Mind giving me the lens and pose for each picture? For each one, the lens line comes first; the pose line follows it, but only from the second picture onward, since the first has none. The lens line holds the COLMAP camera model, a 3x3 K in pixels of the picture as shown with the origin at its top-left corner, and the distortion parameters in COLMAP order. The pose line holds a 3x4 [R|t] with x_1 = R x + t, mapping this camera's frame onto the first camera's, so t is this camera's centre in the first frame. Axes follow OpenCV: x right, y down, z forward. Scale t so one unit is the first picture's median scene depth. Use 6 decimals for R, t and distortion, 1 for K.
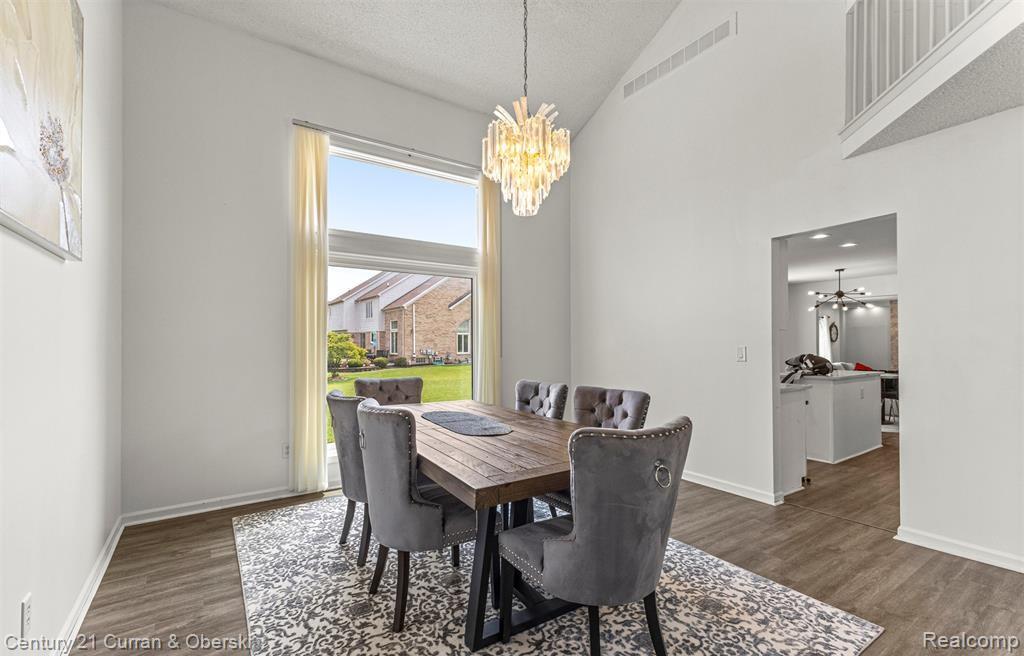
lens RADIAL K [[445.9, 0, 509.2], [0, 445.9, 323.3], [0, 0, 1]] dist [0.002221, 0.000069]
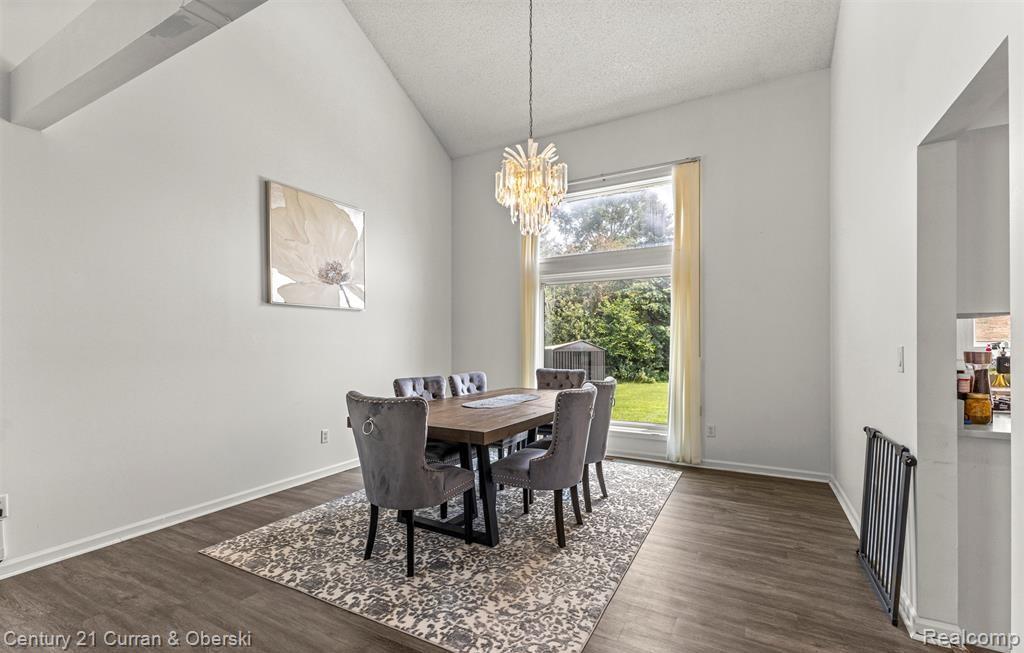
lens RADIAL K [[449.1, 0, 509.8], [0, 449.1, 343.4], [0, 0, 1]] dist [-0.000106, -0.000031]
pose [[0.455956, 0.001364, -0.890001, 1.268411], [0.037541, 0.999079, 0.020763, 0.030375], [0.889210, -0.042878, 0.455485, 0.489936]]
